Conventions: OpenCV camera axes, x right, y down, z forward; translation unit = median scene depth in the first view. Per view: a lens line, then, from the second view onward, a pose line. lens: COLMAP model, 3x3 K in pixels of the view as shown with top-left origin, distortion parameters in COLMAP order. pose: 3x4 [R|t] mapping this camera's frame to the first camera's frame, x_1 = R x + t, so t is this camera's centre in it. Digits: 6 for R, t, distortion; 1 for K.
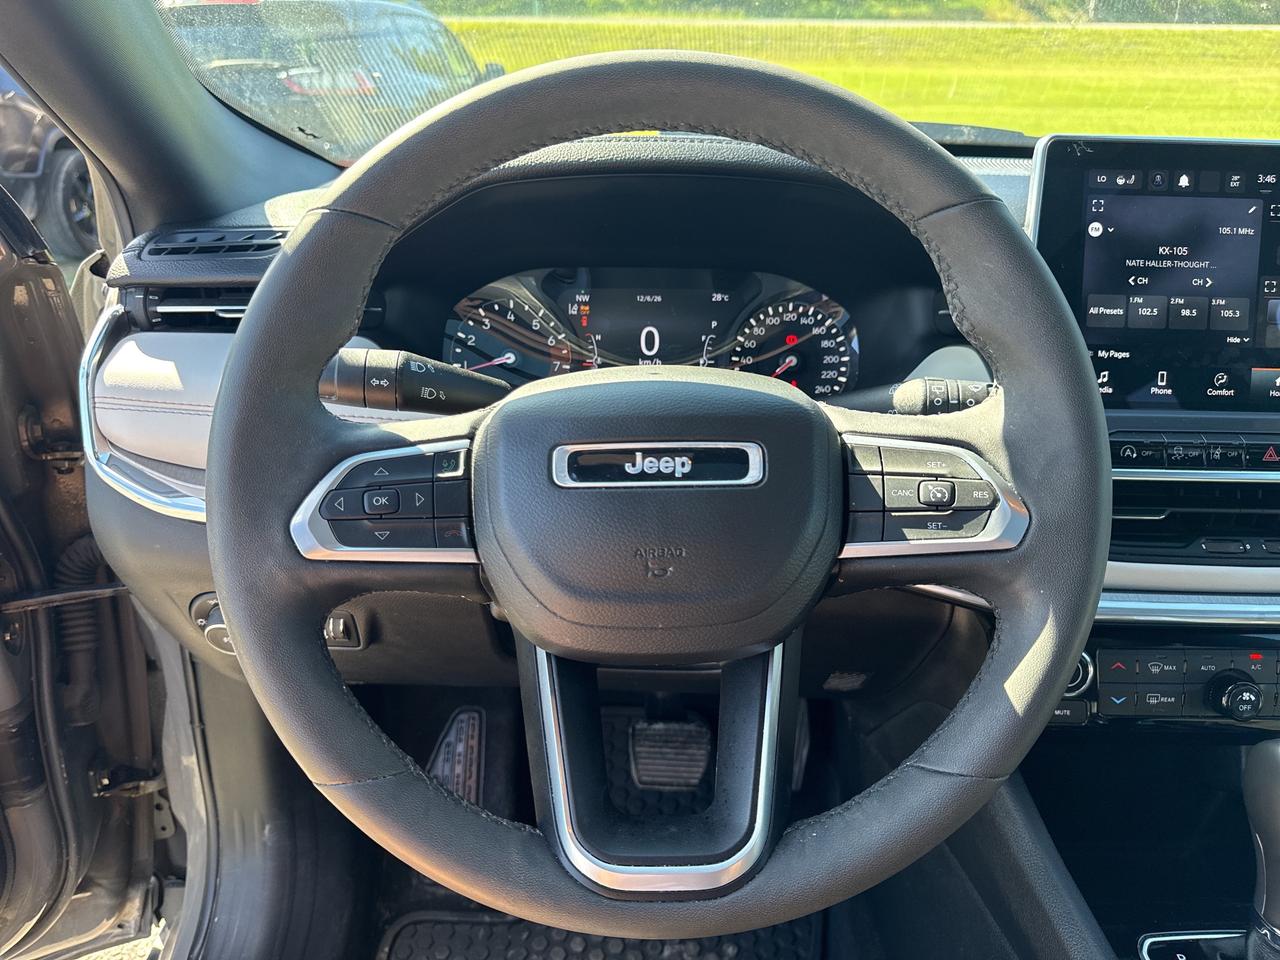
lens RADIAL K [[920.0, 0, 629.7], [0, 920.0, 465.1], [0, 0, 1]] dist [-0.003361, -0.005795]
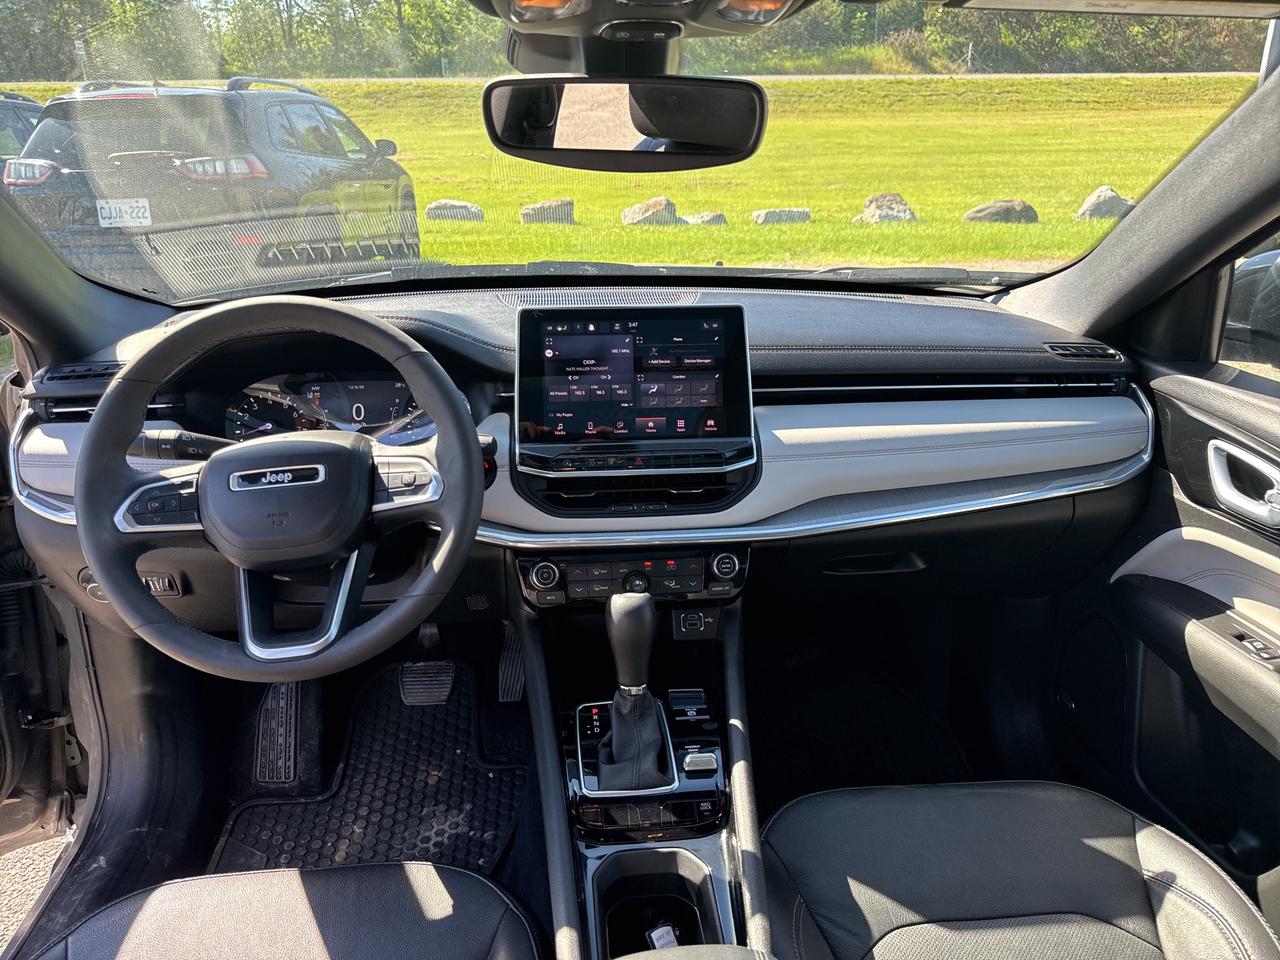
lens RADIAL K [[920.0, 0, 637.2], [0, 920.0, 476.6], [0, 0, 1]] dist [-0.003361, -0.005795]
pose [[0.995437, -0.051563, 0.080287, 0.286532], [0.054397, 0.997957, -0.033513, 0.048232], [-0.078395, 0.037727, 0.996208, -0.529321]]
